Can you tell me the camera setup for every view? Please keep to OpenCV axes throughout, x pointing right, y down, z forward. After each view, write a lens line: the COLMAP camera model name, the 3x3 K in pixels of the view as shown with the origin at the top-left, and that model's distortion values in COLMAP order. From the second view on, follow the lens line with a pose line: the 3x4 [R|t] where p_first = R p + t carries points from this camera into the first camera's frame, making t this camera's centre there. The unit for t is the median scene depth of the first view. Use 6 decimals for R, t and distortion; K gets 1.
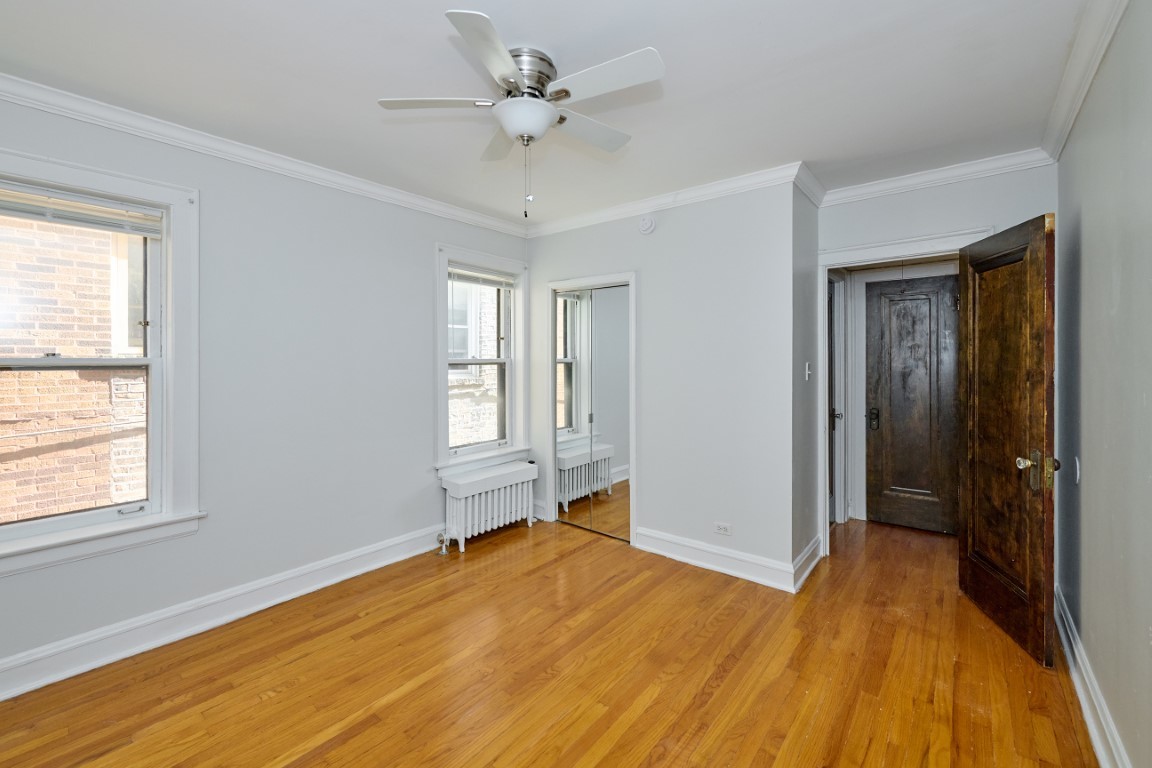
lens RADIAL K [[476.3, 0, 581.8], [0, 476.3, 358.6], [0, 0, 1]] dist [0.000859, -0.000196]
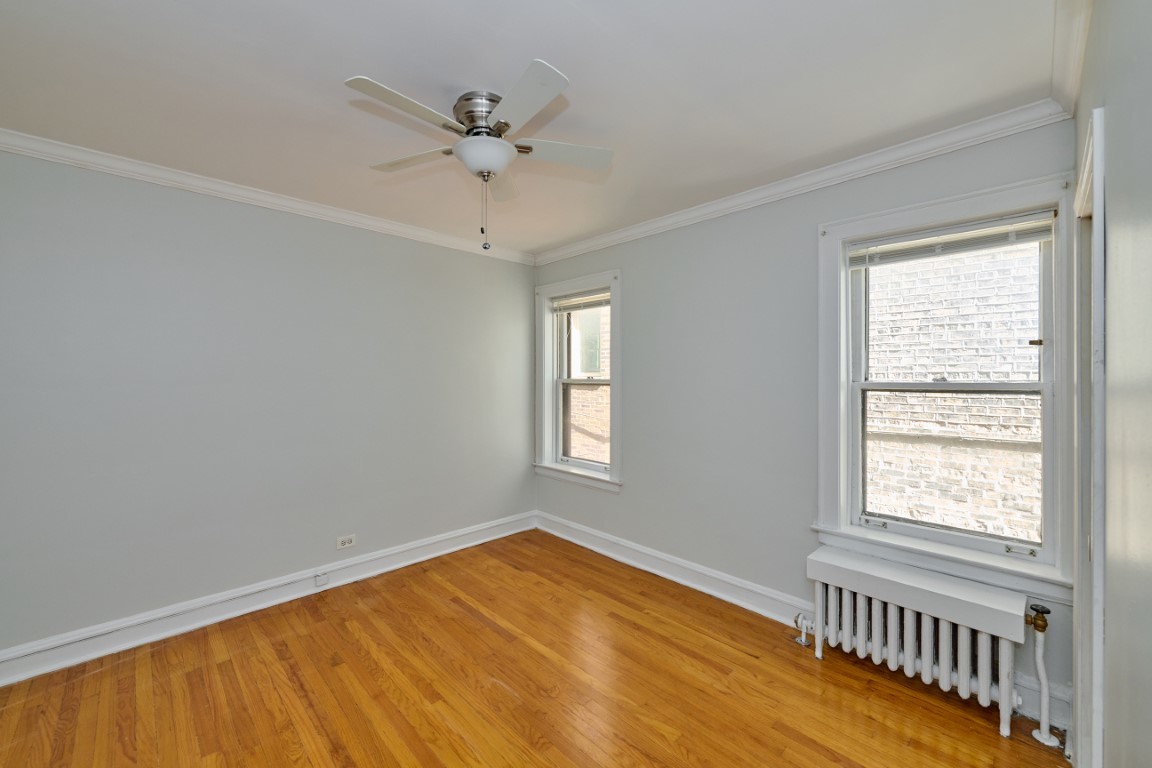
lens RADIAL K [[457.4, 0, 555.1], [0, 457.4, 375.9], [0, 0, 1]] dist [0.000154, -0.000083]
pose [[-0.146938, -0.009090, -0.989104, 0.631248], [-0.005307, 0.999951, -0.008401, -0.000617], [0.989132, 0.004014, -0.146979, 0.950764]]
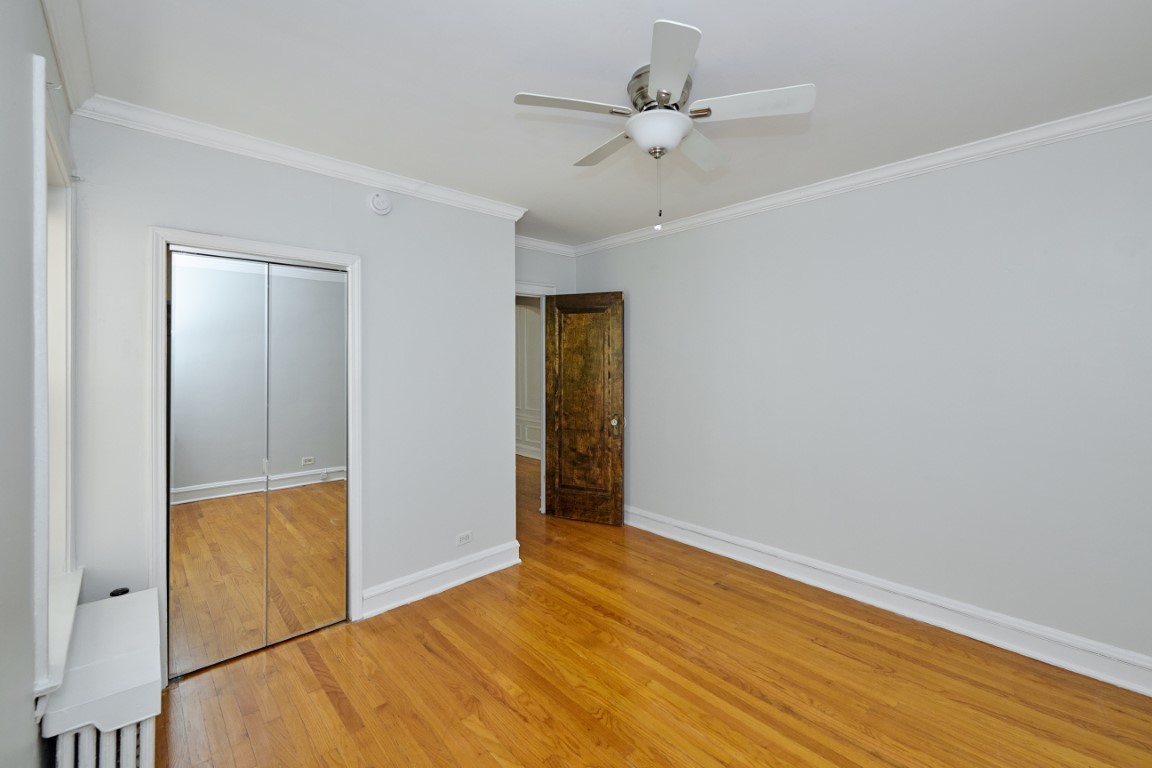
lens RADIAL K [[476.3, 0, 581.8], [0, 476.3, 358.6], [0, 0, 1]] dist [0.000859, -0.000196]
pose [[0.142864, 0.002384, 0.989740, -0.813782], [0.006290, 0.999975, -0.003317, -0.020982], [-0.989722, 0.006700, 0.142845, 0.746853]]
